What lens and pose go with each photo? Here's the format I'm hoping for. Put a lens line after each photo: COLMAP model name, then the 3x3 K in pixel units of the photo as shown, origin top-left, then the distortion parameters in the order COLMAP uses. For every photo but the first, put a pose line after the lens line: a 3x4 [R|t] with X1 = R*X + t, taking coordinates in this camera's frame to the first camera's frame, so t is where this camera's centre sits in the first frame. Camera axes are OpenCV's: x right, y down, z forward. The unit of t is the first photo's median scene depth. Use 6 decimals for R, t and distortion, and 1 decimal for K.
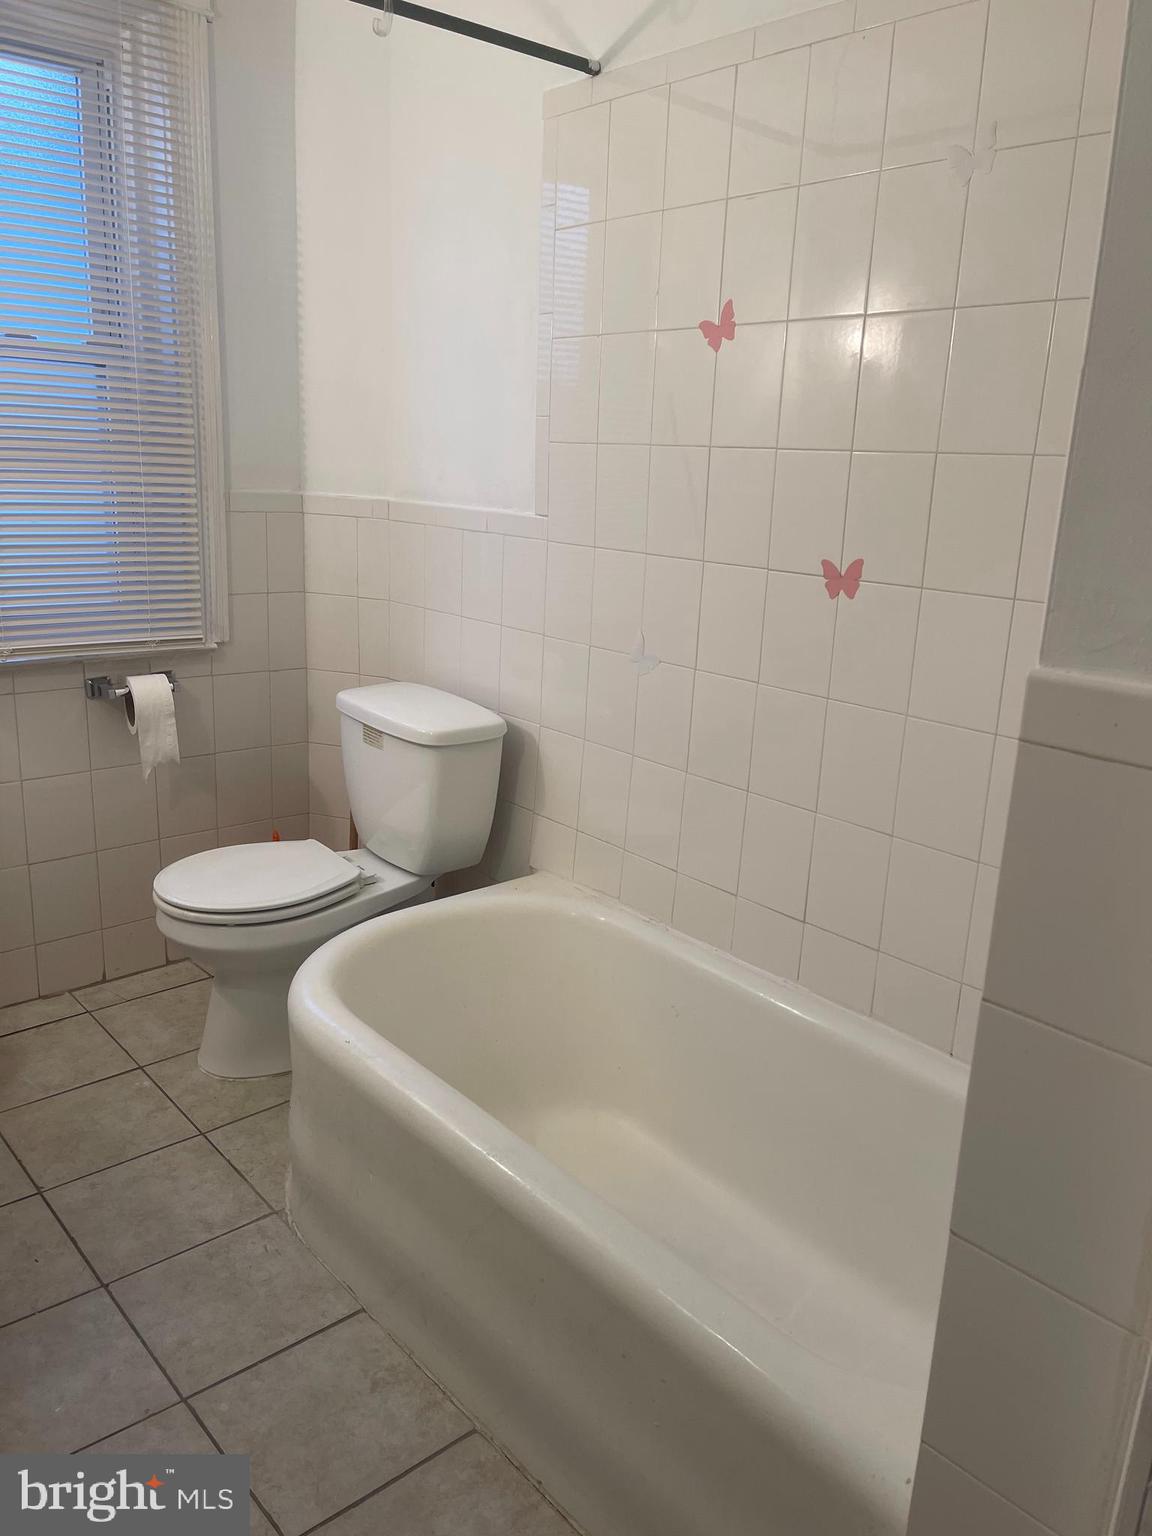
lens RADIAL K [[1154.2, 0, 560.6], [0, 1154.2, 761.0], [0, 0, 1]] dist [0.081792, -0.080053]
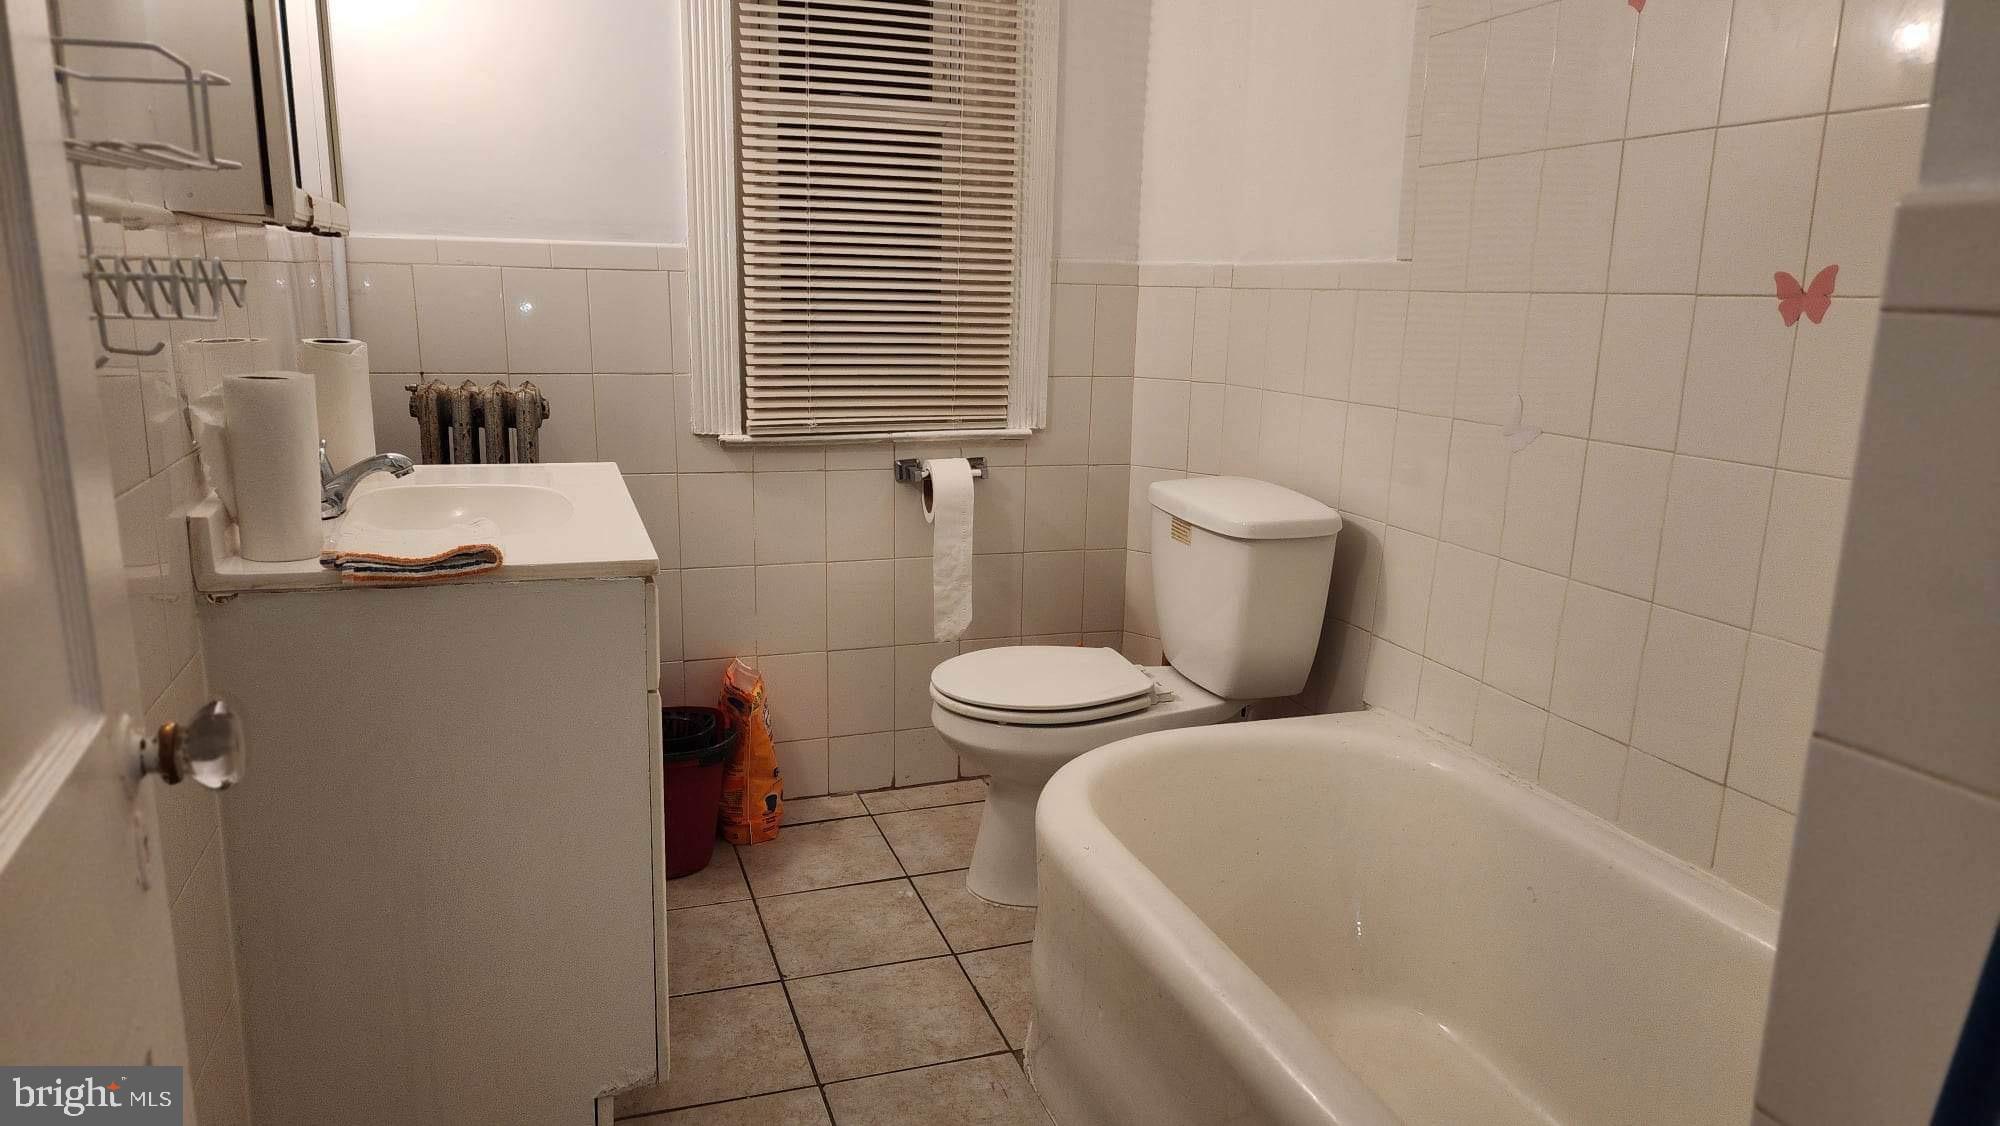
lens RADIAL K [[1313.6, 0, 1003.4], [0, 1313.6, 582.5], [0, 0, 1]] dist [0.117217, -0.119683]
pose [[0.927718, 0.061406, -0.368195, 0.078040], [-0.081208, 0.995953, -0.038515, 0.067236], [0.364340, 0.065631, 0.928950, 0.051446]]
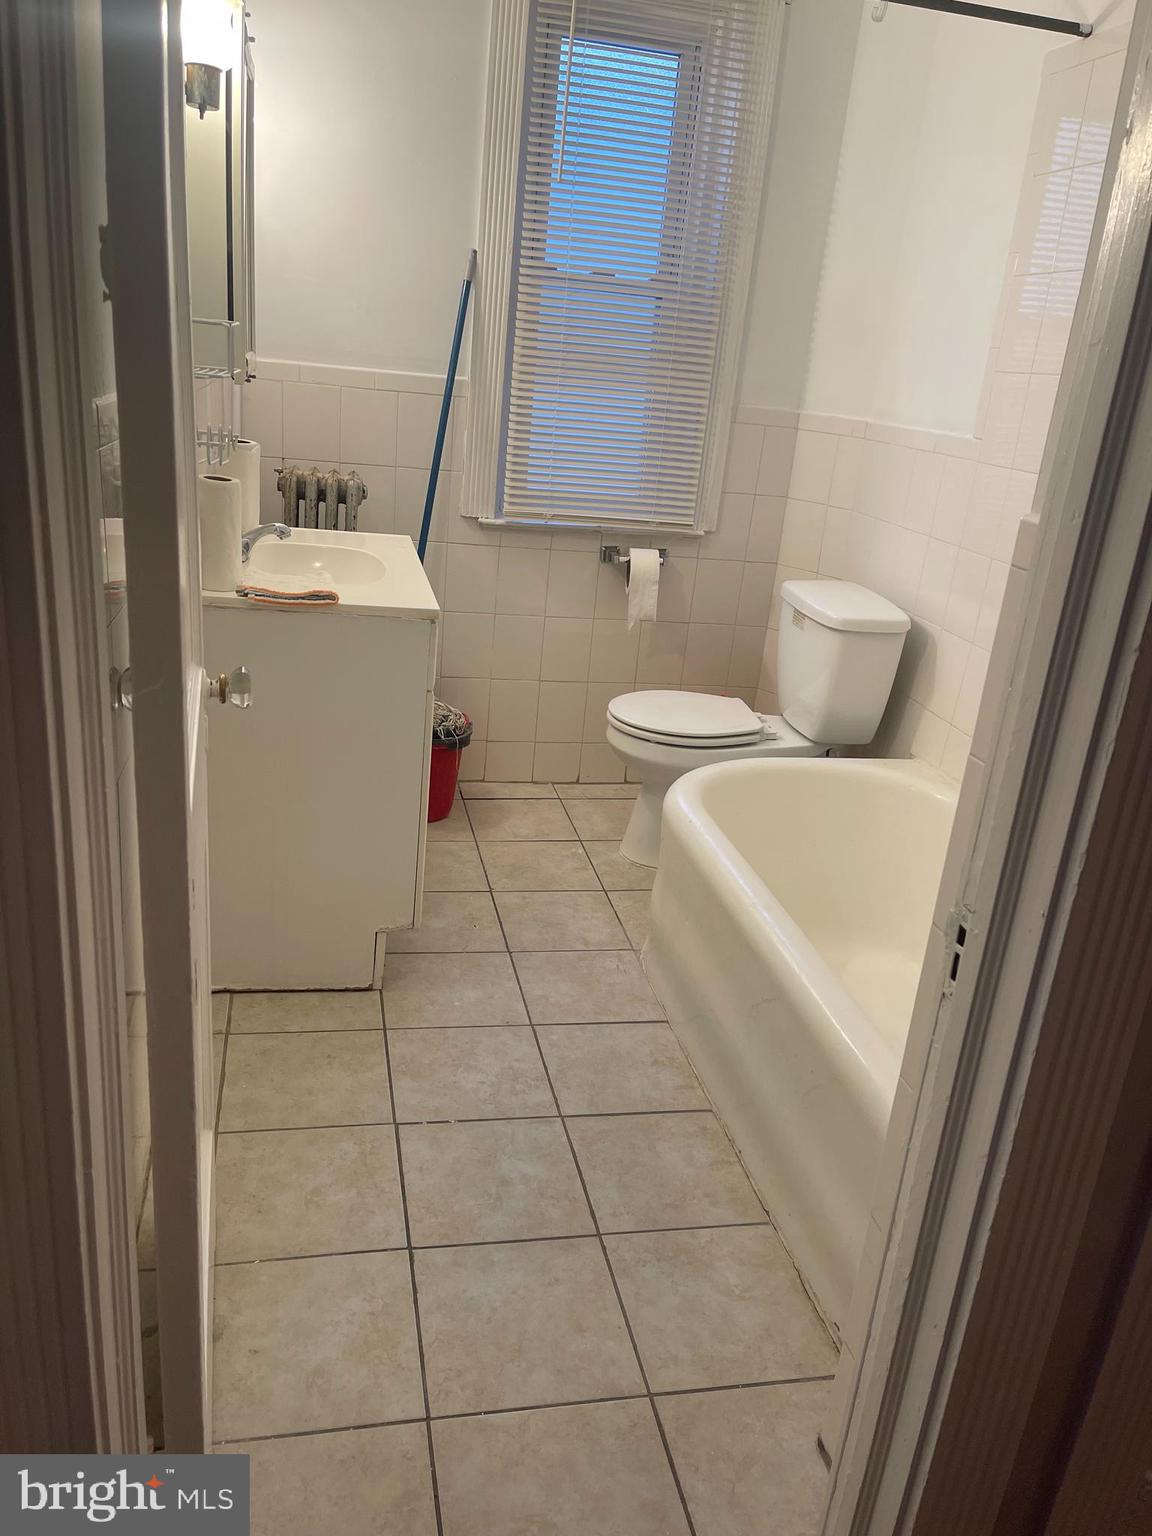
lens RADIAL K [[1159.5, 0, 573.6], [0, 1159.5, 776.8], [0, 0, 1]] dist [0.078314, -0.088060]
pose [[0.869792, 0.206081, -0.448322, 0.212187], [-0.182109, 0.978532, 0.096493, 0.066107], [0.458583, -0.002286, 0.888649, -0.175224]]
